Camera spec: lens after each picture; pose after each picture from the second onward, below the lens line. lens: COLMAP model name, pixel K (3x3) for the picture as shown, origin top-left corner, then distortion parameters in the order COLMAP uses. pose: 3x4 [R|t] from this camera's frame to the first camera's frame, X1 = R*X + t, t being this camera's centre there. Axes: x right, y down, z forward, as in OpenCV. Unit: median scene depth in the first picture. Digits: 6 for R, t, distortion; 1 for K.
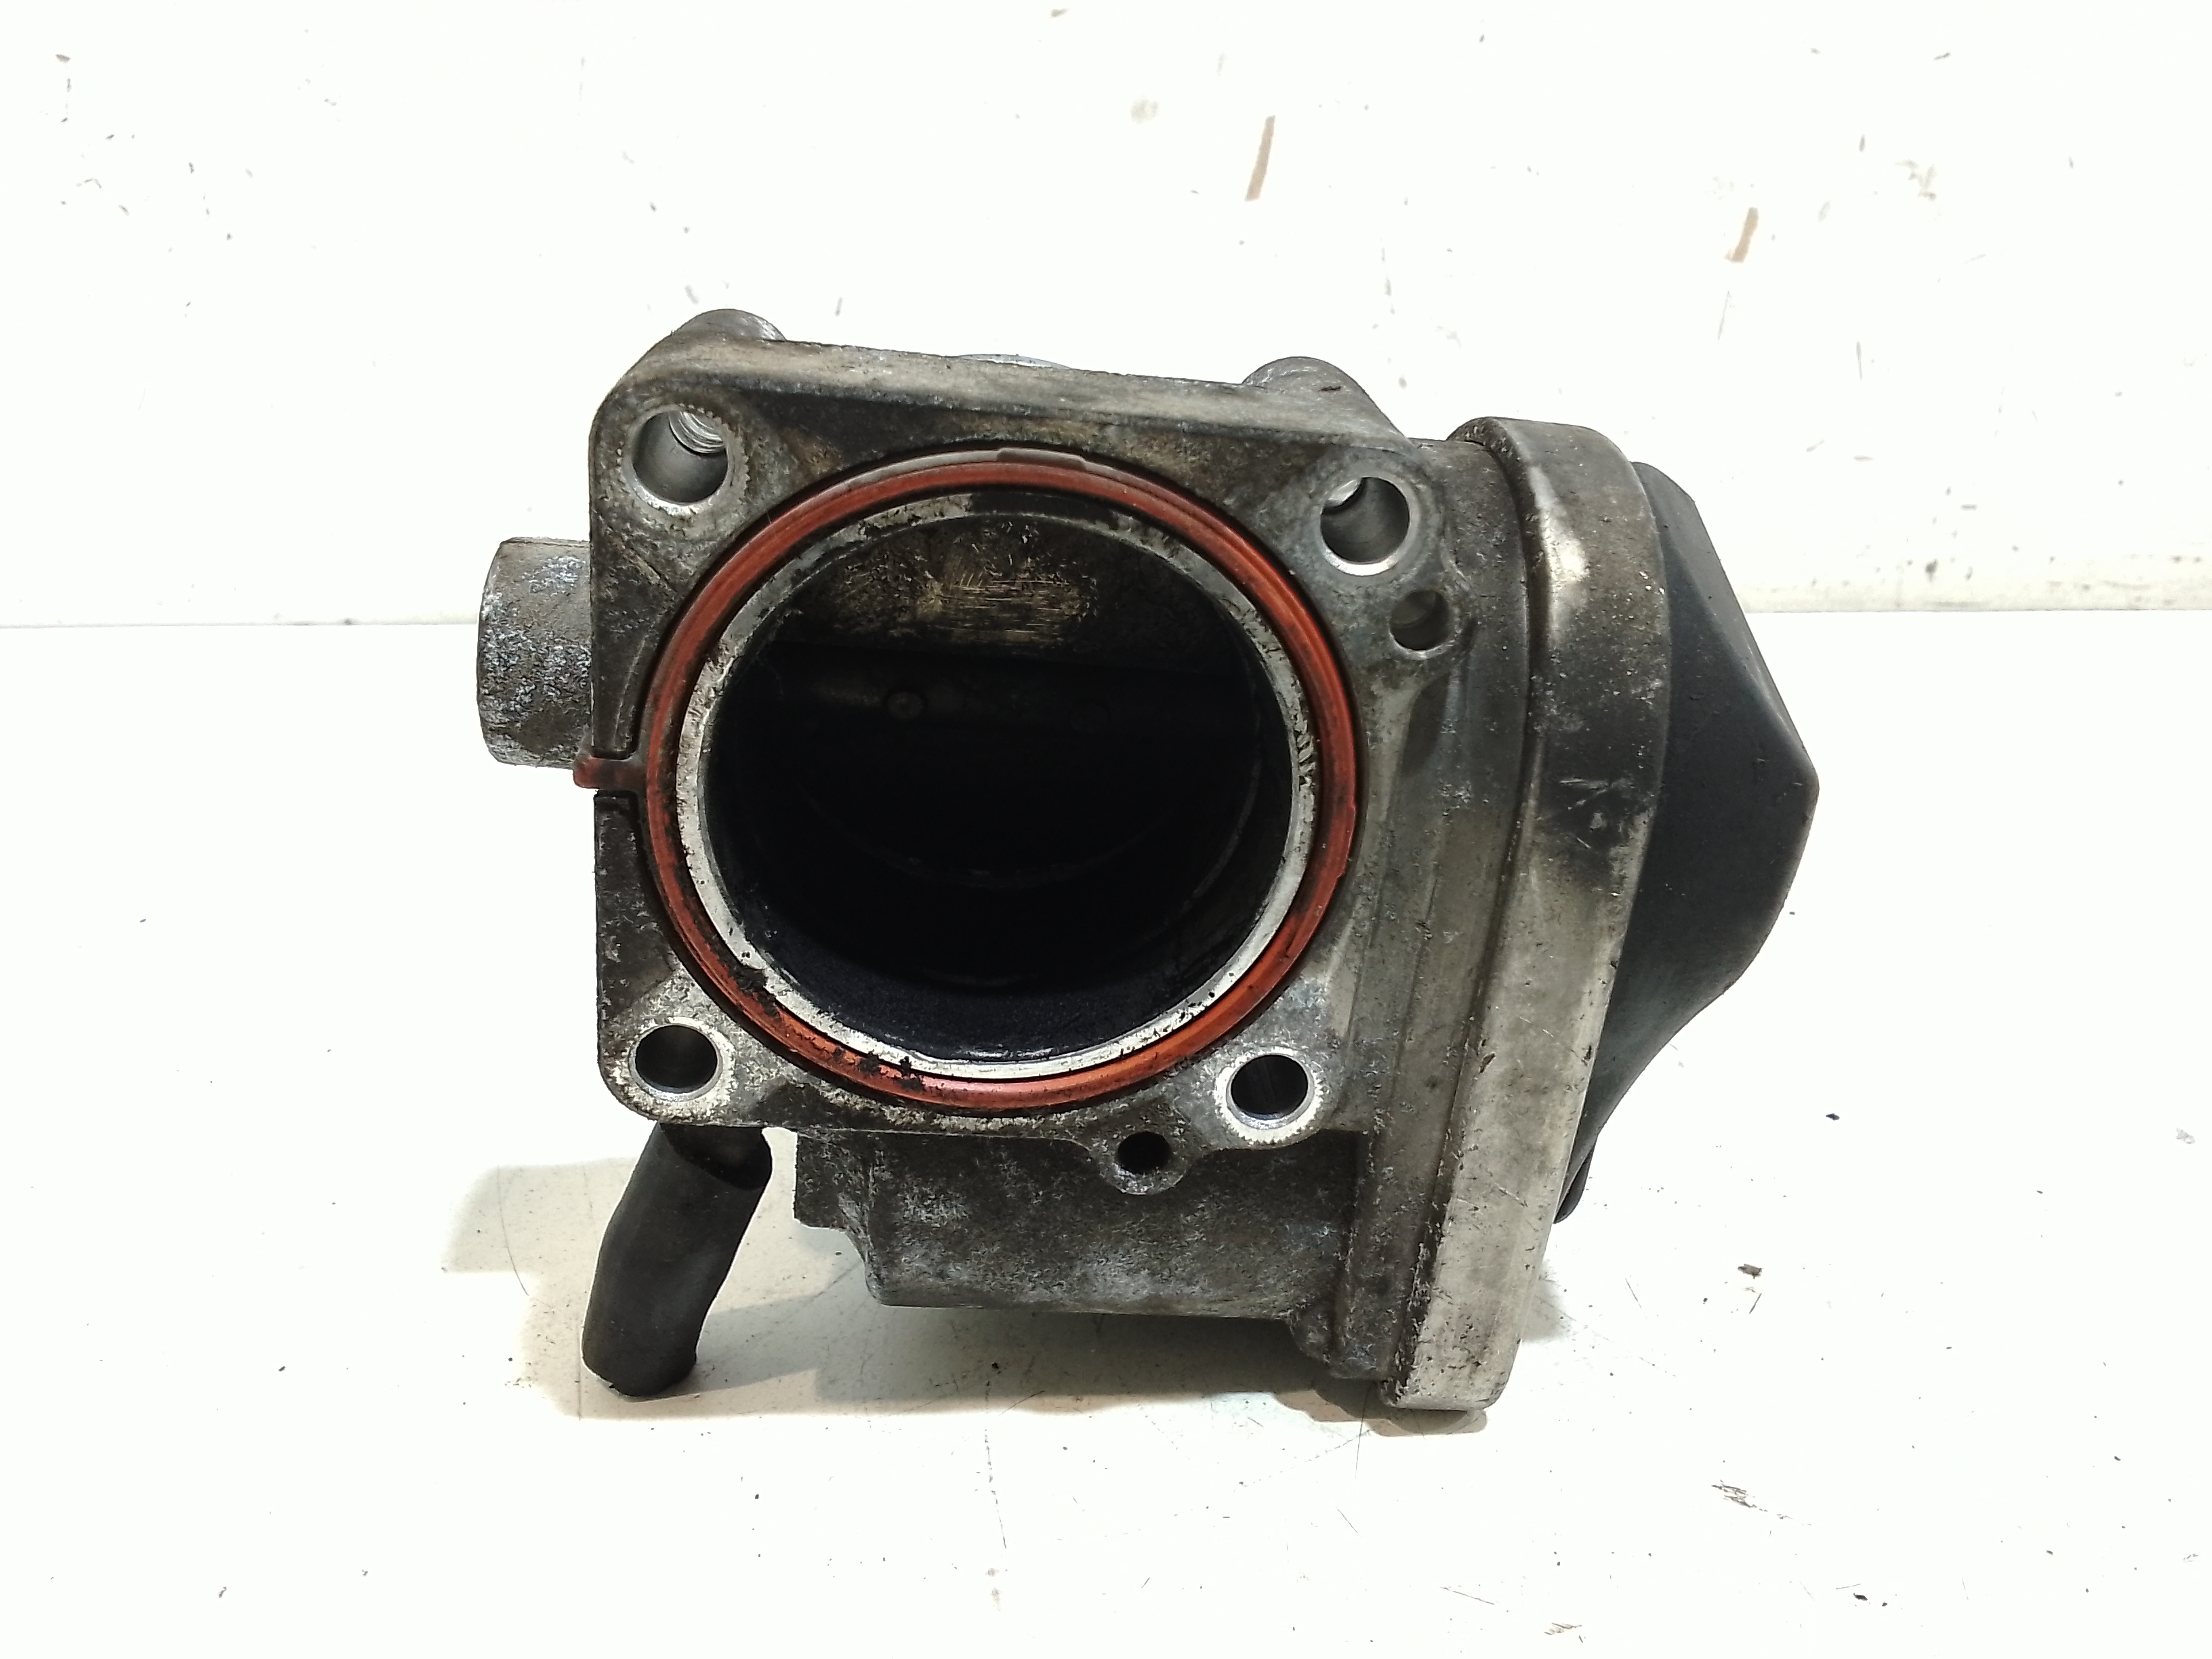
lens RADIAL K [[1755.7, 0, 1121.0], [0, 1755.7, 822.7], [0, 0, 1]] dist [0.076304, -0.132161]
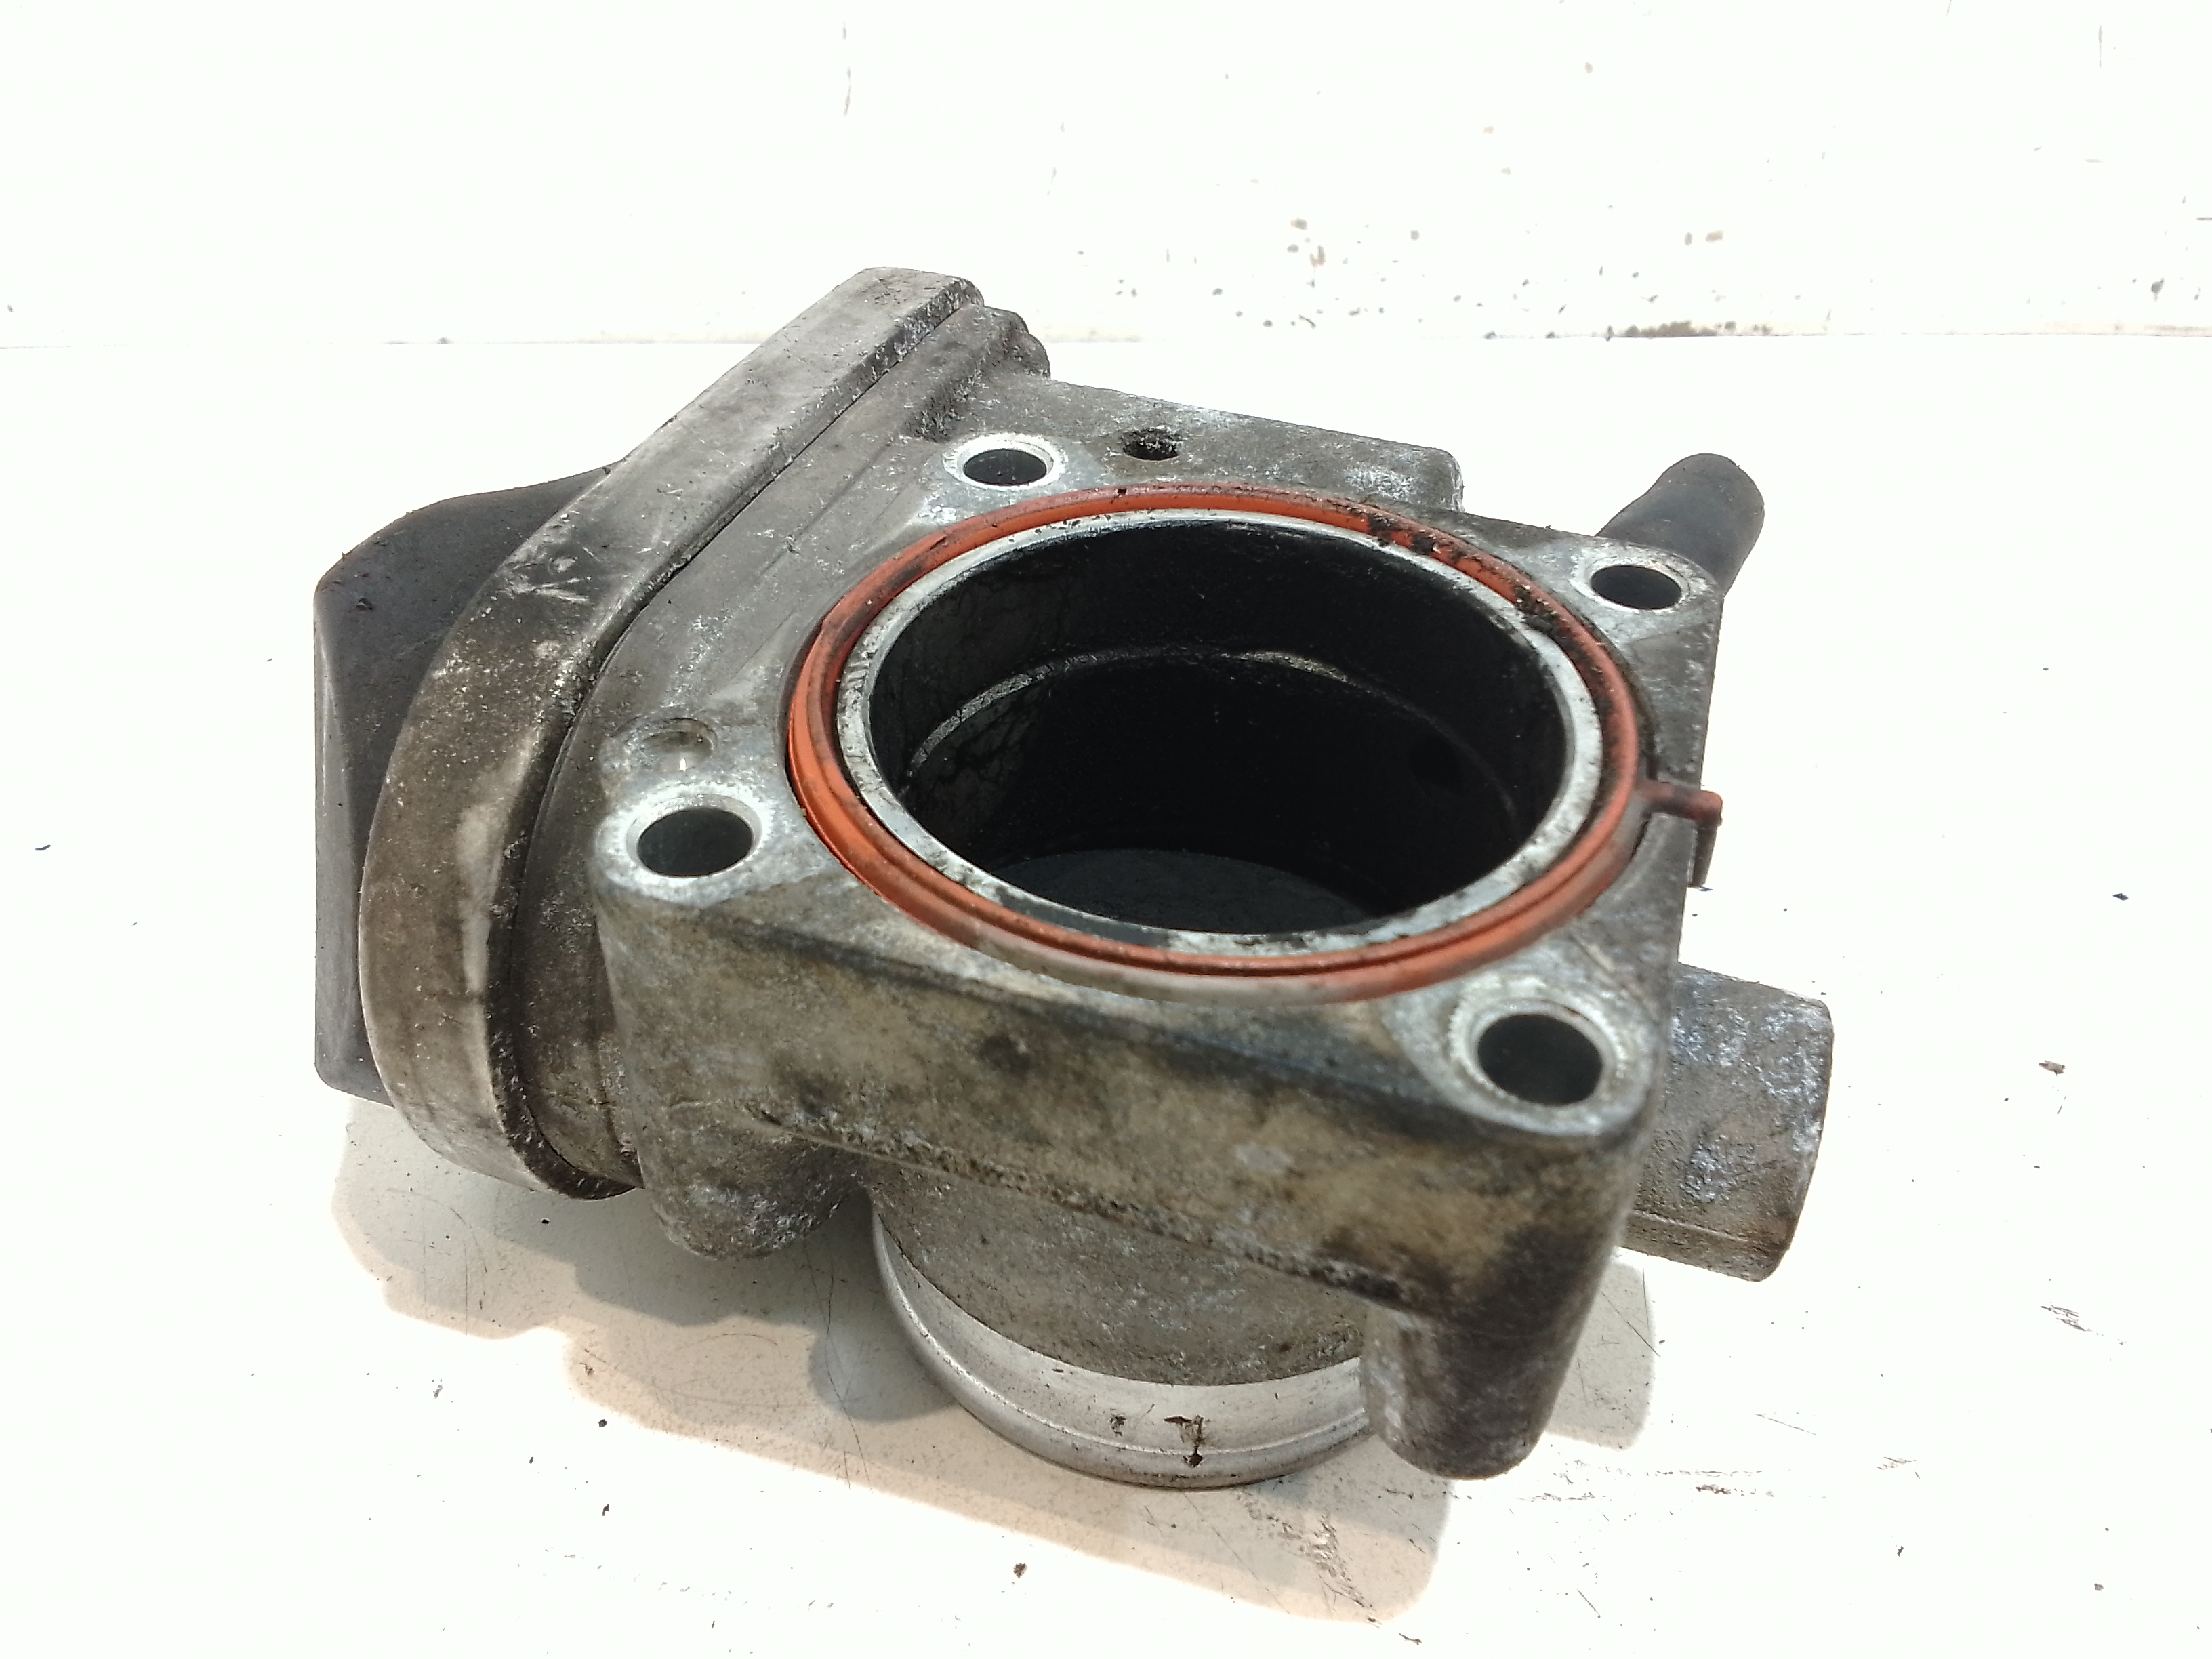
lens RADIAL K [[1755.7, 0, 1121.0], [0, 1755.7, 822.7], [0, 0, 1]] dist [0.076304, -0.132161]
pose [[-0.970629, -0.219846, 0.097713, -0.116205], [0.240359, -0.868638, 0.433238, -0.433099], [-0.010368, 0.443999, 0.895967, 0.262464]]
